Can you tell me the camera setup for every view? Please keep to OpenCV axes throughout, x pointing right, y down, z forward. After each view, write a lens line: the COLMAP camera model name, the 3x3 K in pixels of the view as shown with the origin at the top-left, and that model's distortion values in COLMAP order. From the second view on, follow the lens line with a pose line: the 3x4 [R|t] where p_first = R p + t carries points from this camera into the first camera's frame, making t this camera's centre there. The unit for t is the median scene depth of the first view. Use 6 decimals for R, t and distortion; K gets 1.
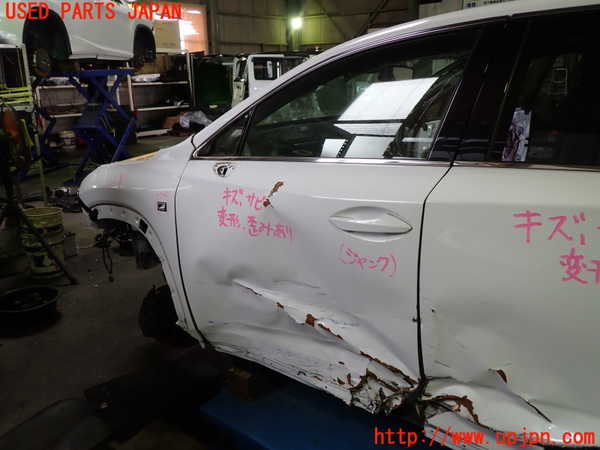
lens RADIAL K [[549.6, 0, 299.3], [0, 549.6, 225.7], [0, 0, 1]] dist [0.008631, 0.005727]
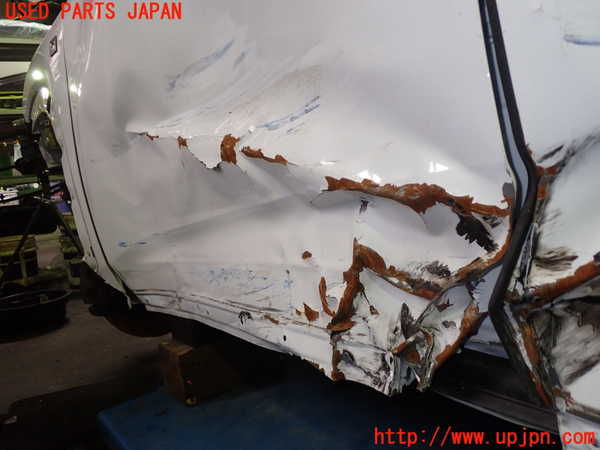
lens RADIAL K [[549.6, 0, 301.0], [0, 549.6, 225.1], [0, 0, 1]] dist [0.008631, 0.005727]
pose [[0.965313, -0.046301, -0.256958, 0.168341], [0.007806, 0.988828, -0.148854, 0.287153], [0.260979, 0.141685, 0.954890, 0.662610]]
